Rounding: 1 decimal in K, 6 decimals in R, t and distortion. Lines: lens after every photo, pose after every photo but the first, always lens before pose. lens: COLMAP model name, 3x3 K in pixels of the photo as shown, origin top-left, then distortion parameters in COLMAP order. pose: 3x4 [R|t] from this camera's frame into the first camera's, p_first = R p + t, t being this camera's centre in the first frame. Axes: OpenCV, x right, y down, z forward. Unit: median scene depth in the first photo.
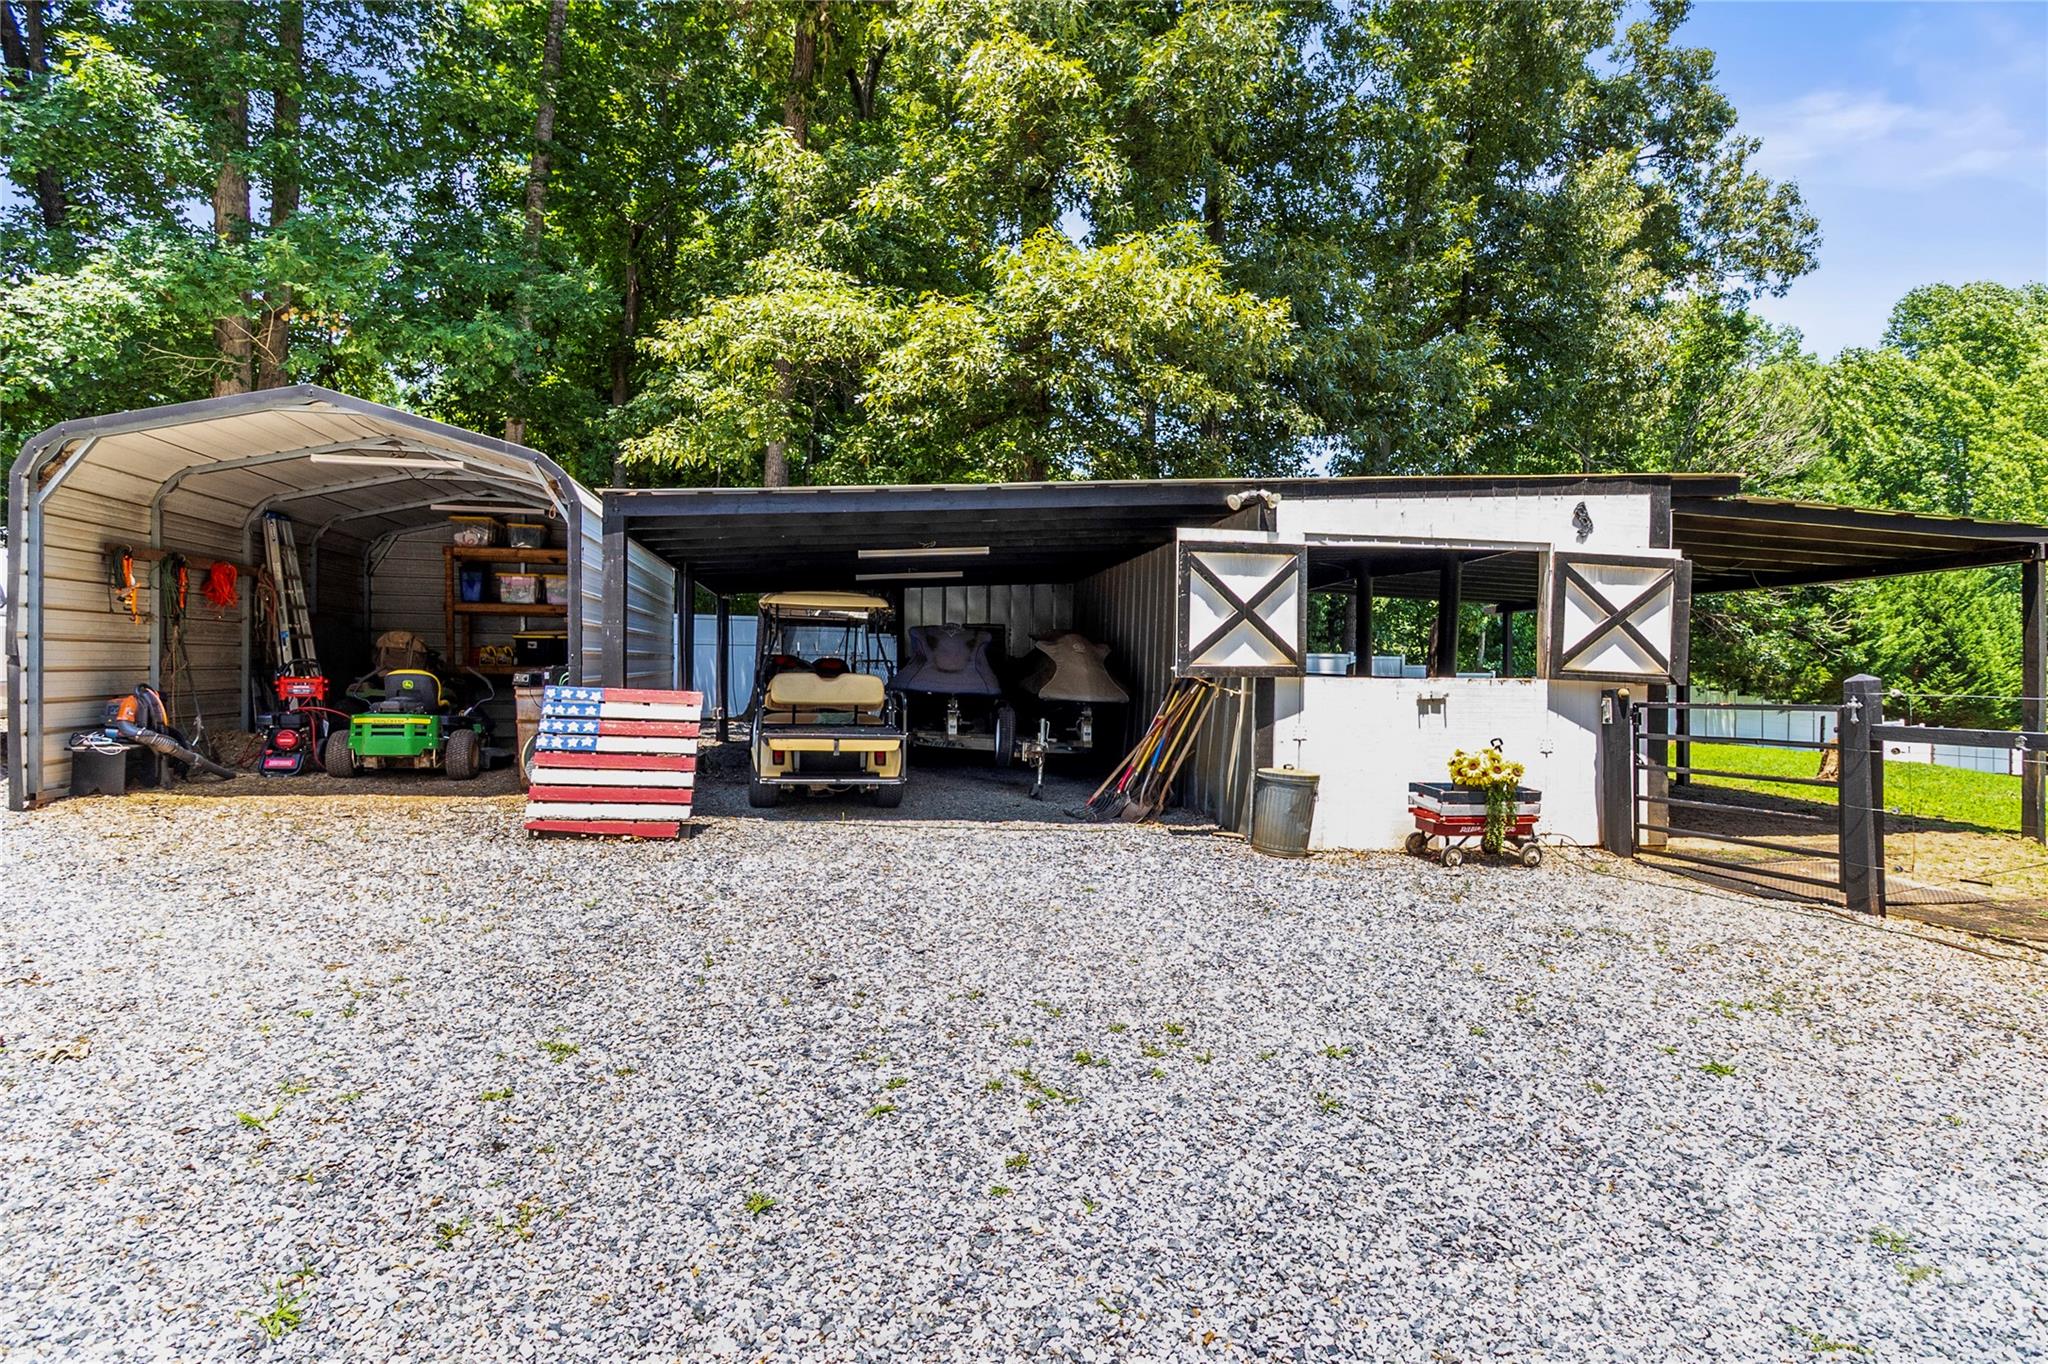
lens RADIAL K [[1217.8, 0, 1024.0], [0, 1217.8, 682.0], [0, 0, 1]] dist [0.004214, 0.000747]
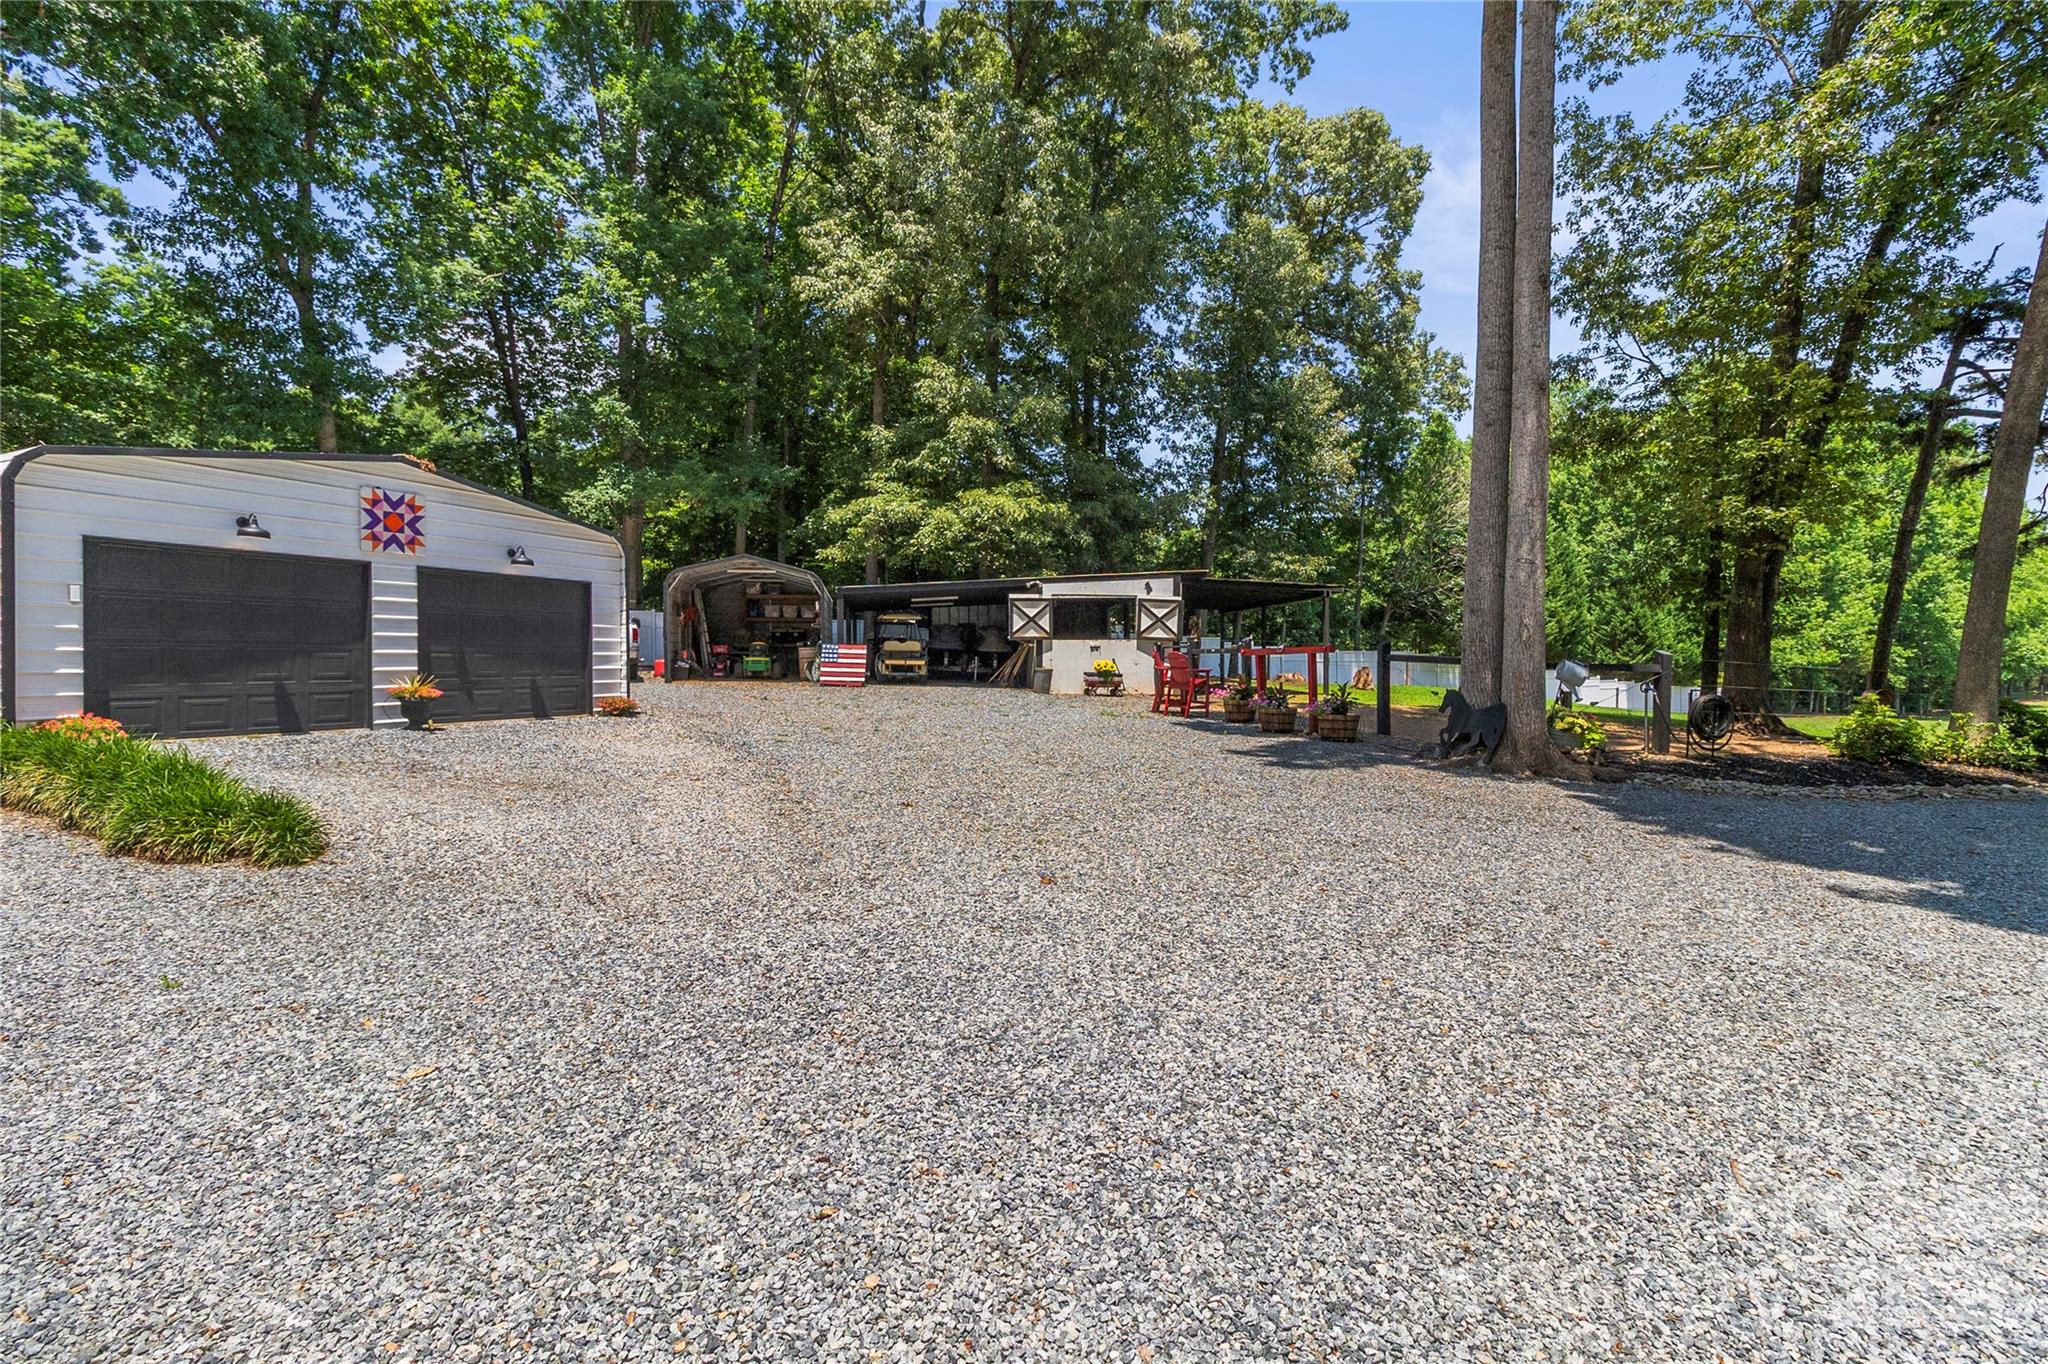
lens RADIAL K [[962.2, 0, 1024.0], [0, 962.2, 682.0], [0, 0, 1]] dist [-0.000651, -0.000016]
pose [[0.999737, -0.010041, -0.020603, 0.198486], [0.010439, 0.999759, 0.019329, 0.053876], [0.020403, -0.019539, 0.999601, -1.446977]]
